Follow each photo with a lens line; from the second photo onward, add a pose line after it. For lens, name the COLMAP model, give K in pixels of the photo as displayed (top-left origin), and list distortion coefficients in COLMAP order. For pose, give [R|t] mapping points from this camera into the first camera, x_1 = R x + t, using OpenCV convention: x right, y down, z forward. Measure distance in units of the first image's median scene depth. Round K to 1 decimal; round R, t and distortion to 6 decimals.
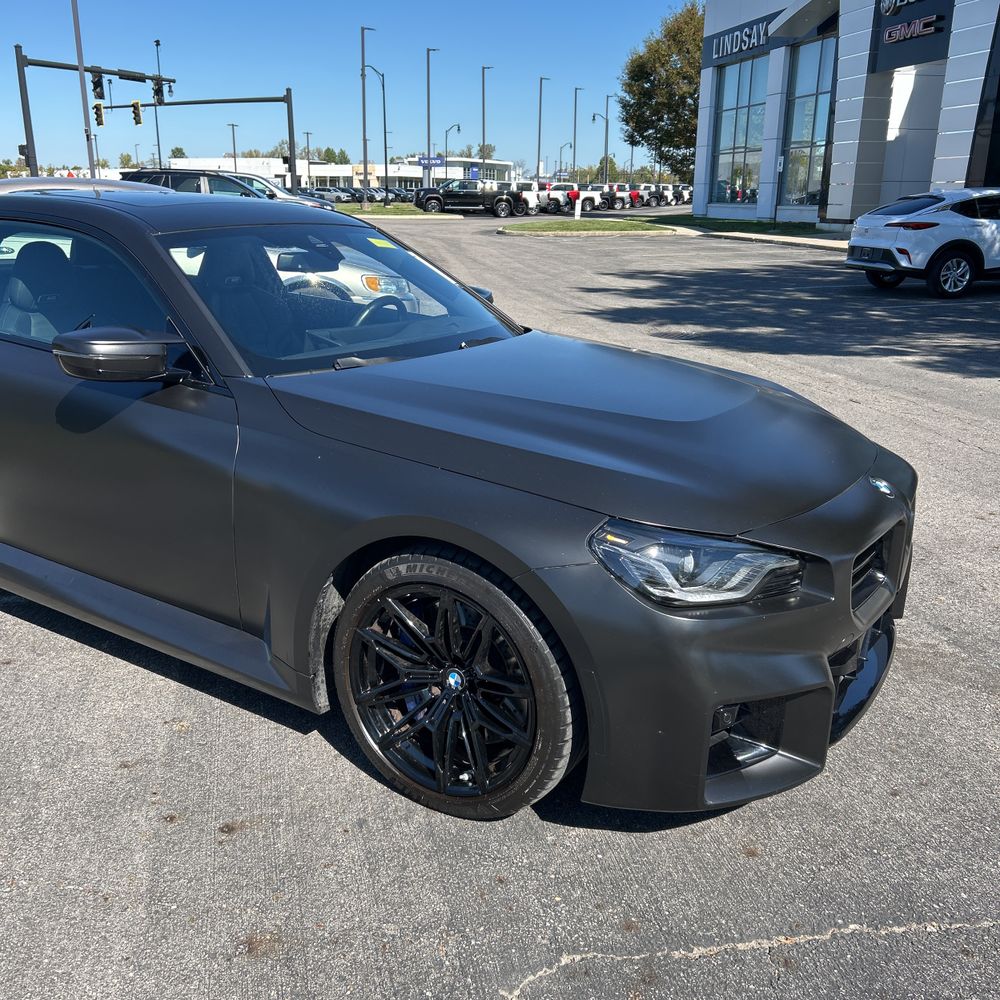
lens RADIAL K [[978.7, 0, 500.0], [0, 978.7, 500.0], [0, 0, 1]] dist [0.020407, 0.006672]
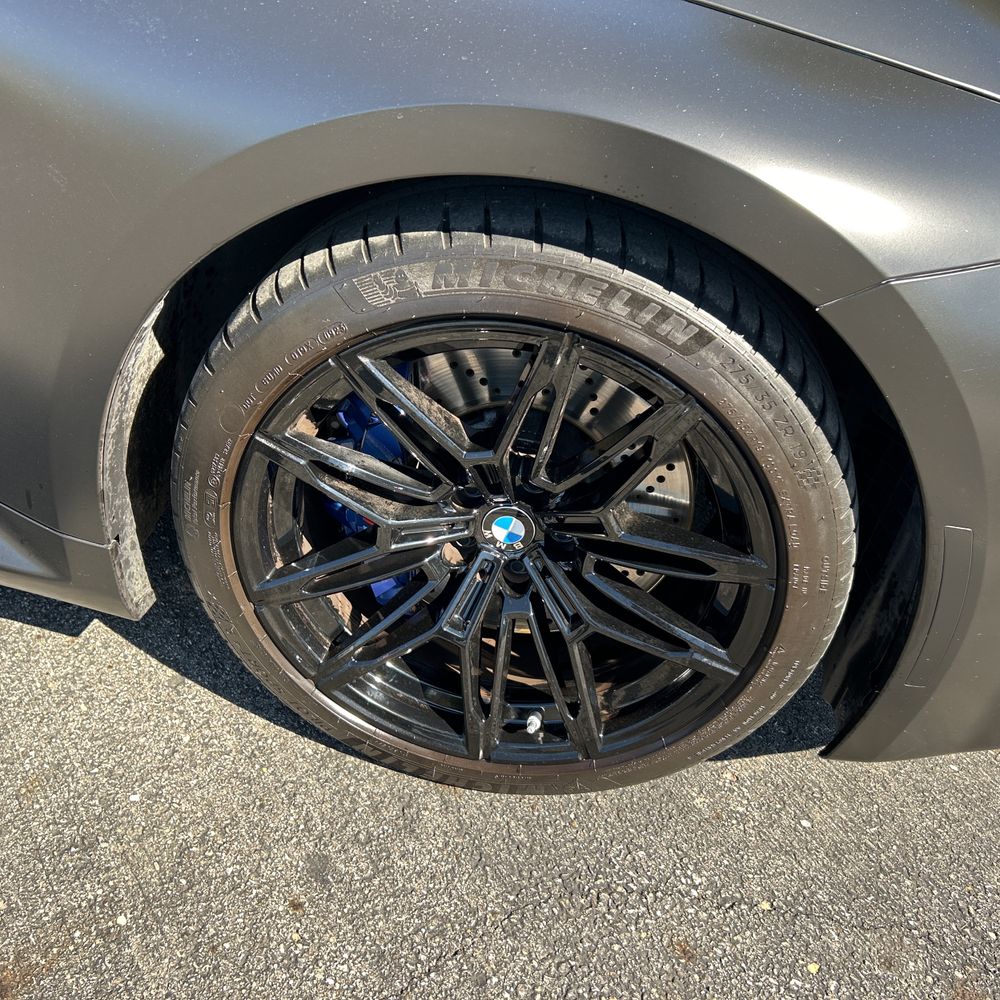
lens RADIAL K [[978.7, 0, 500.0], [0, 978.7, 500.0], [0, 0, 1]] dist [0.020407, 0.006672]
pose [[0.919530, -0.130190, 0.370831, -0.204999], [-0.015522, 0.930776, 0.365261, 0.016469], [-0.392714, -0.341624, 0.853855, 0.643645]]
